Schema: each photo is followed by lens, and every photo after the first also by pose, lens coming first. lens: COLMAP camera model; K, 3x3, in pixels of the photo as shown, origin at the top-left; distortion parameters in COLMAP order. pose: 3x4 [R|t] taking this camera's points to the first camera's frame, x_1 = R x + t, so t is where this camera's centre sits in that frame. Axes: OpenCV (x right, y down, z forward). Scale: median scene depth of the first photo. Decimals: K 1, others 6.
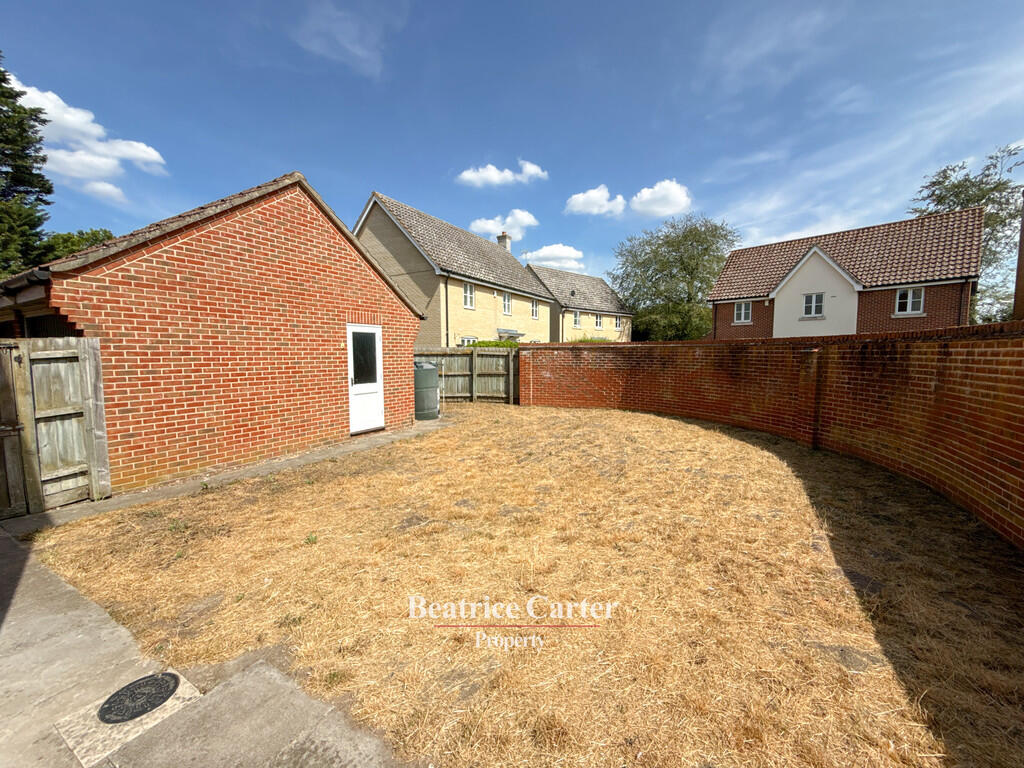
lens RADIAL K [[408.7, 0, 510.7], [0, 408.7, 383.3], [0, 0, 1]] dist [-0.002665, 0.000159]
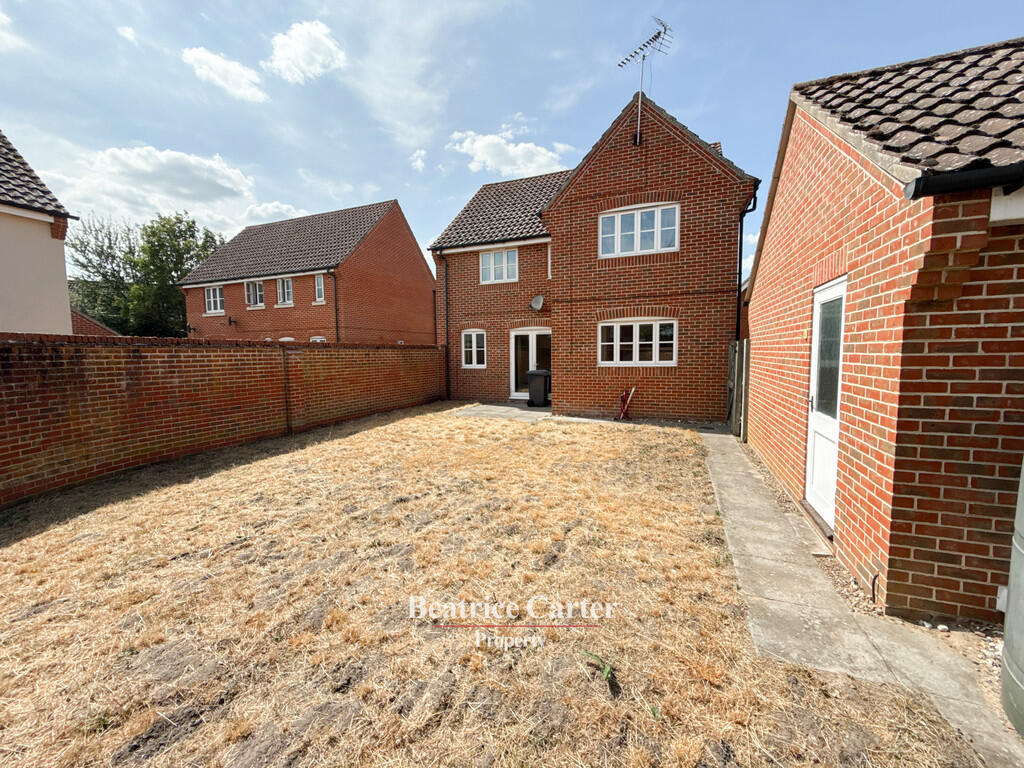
lens RADIAL K [[408.7, 0, 510.7], [0, 408.7, 383.3], [0, 0, 1]] dist [-0.002665, 0.000159]
pose [[-0.991248, 0.023607, -0.129883, 0.065996], [0.003994, 0.988793, 0.149242, -0.143552], [0.131950, 0.147417, -0.980233, 1.952446]]
